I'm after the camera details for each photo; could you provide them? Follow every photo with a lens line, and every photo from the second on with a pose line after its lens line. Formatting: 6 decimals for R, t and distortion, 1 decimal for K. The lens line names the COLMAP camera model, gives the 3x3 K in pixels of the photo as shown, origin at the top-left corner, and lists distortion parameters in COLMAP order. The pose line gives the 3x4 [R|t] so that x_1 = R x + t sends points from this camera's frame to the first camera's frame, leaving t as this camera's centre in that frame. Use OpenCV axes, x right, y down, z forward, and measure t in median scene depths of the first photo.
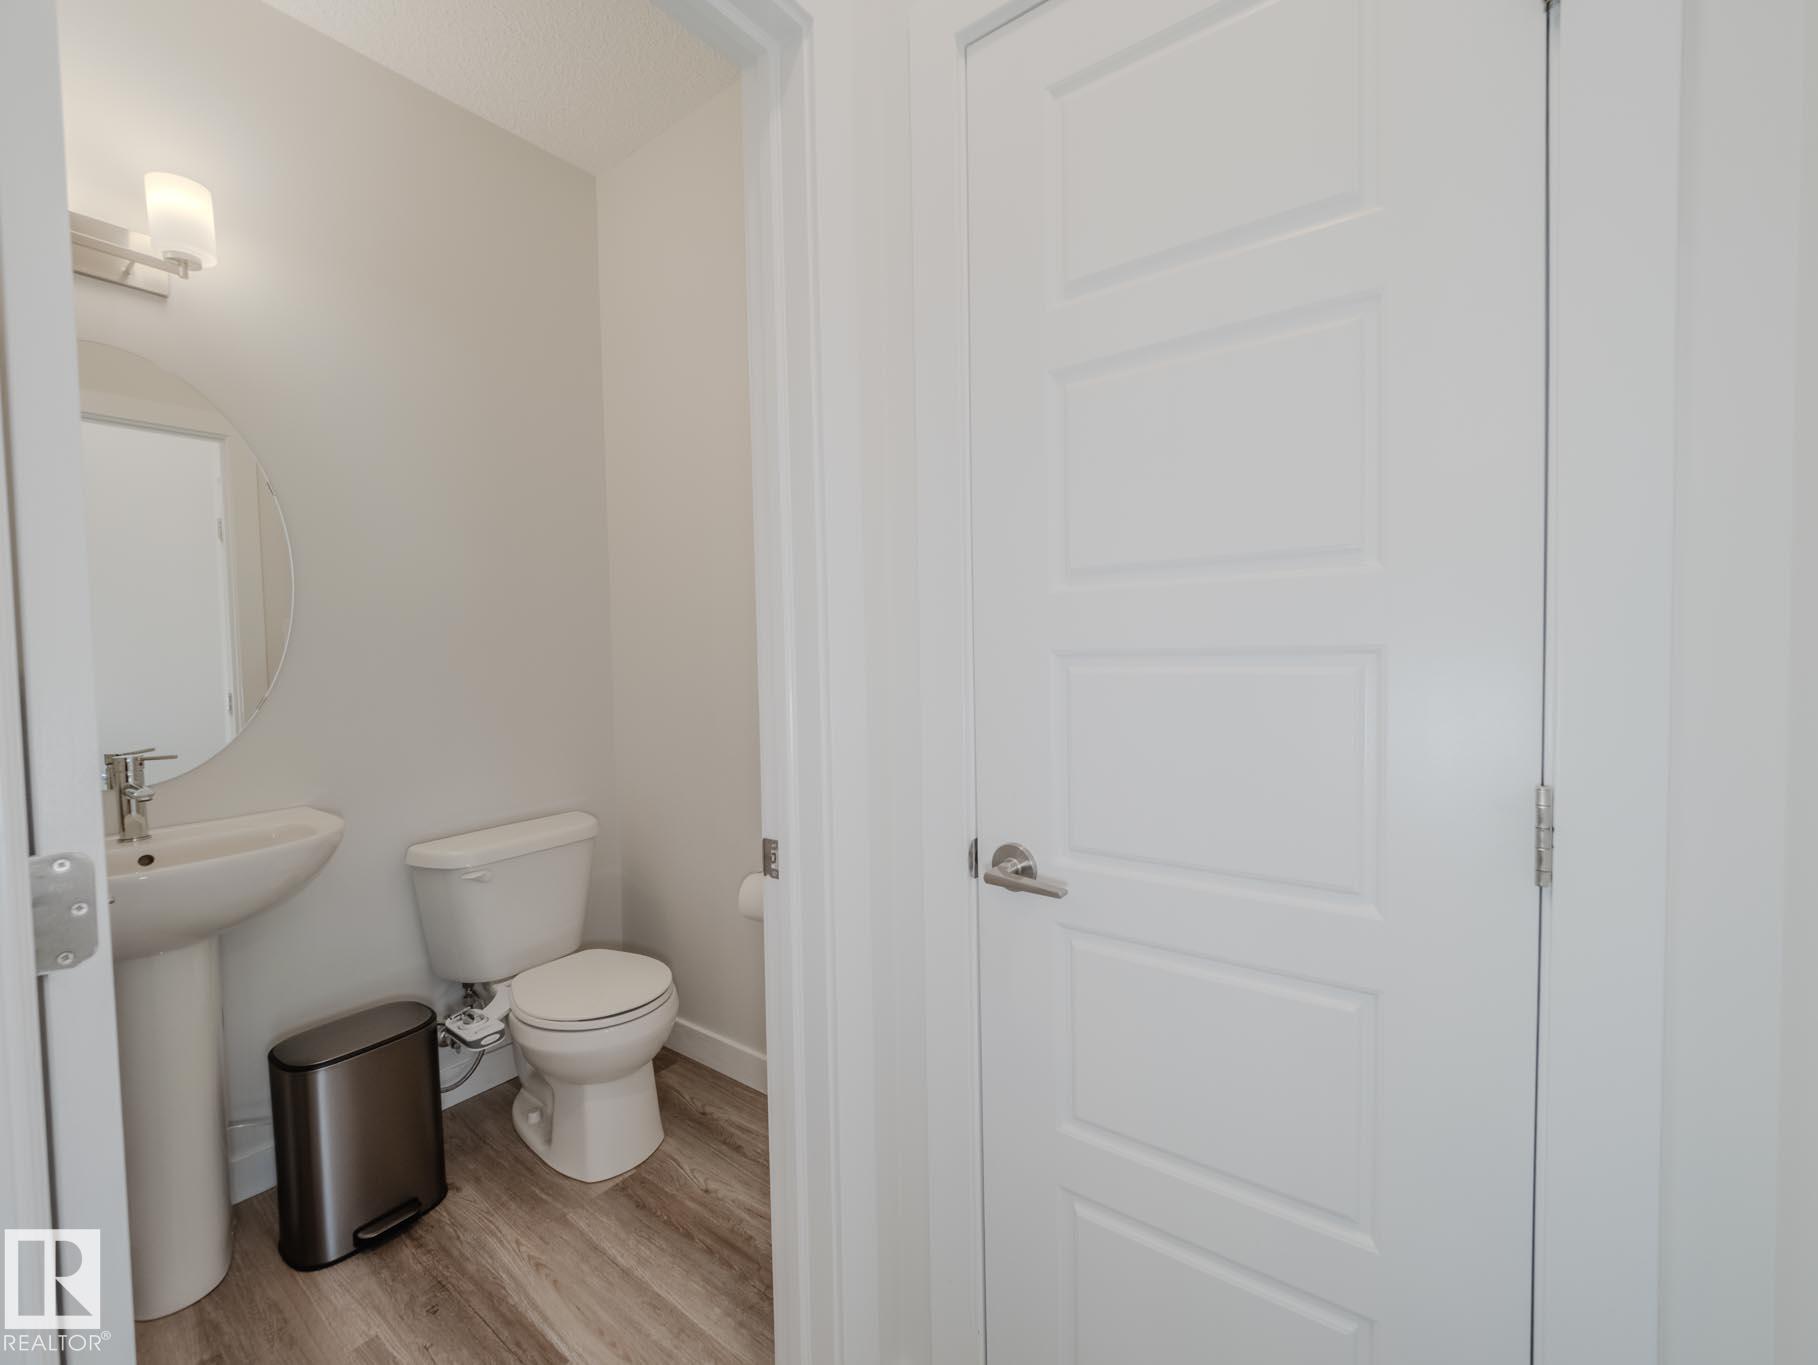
lens RADIAL K [[753.0, 0, 905.7], [0, 753.0, 675.7], [0, 0, 1]] dist [0.000224, -0.005060]
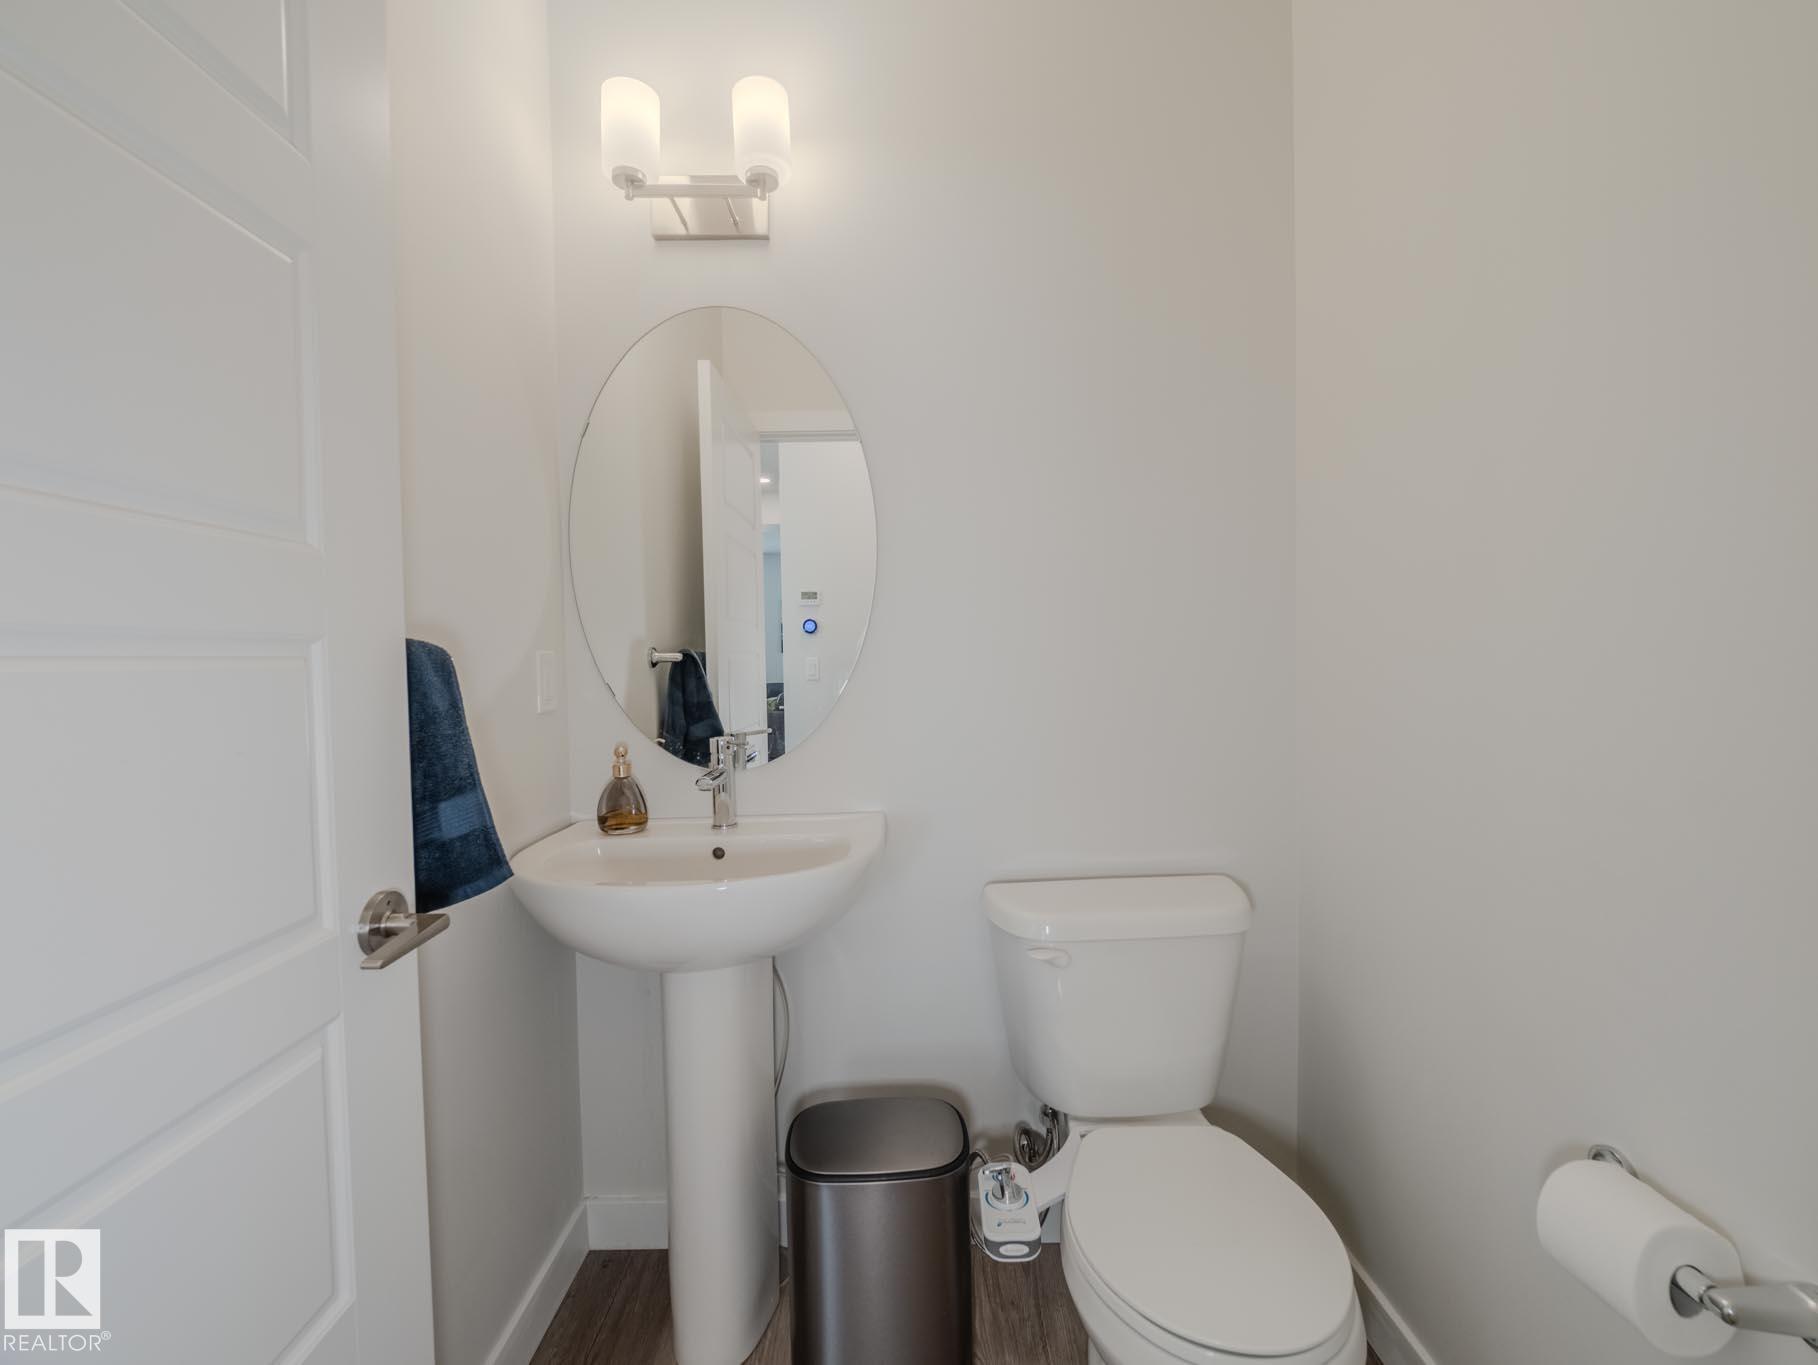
lens RADIAL K [[753.0, 0, 906.7], [0, 753.0, 681.1], [0, 0, 1]] dist [0.000224, -0.005060]
pose [[0.586116, 0.023937, -0.809873, -0.108293], [-0.017485, 0.999704, 0.016893, 0.013172], [0.810038, 0.004259, 0.586362, 0.503663]]
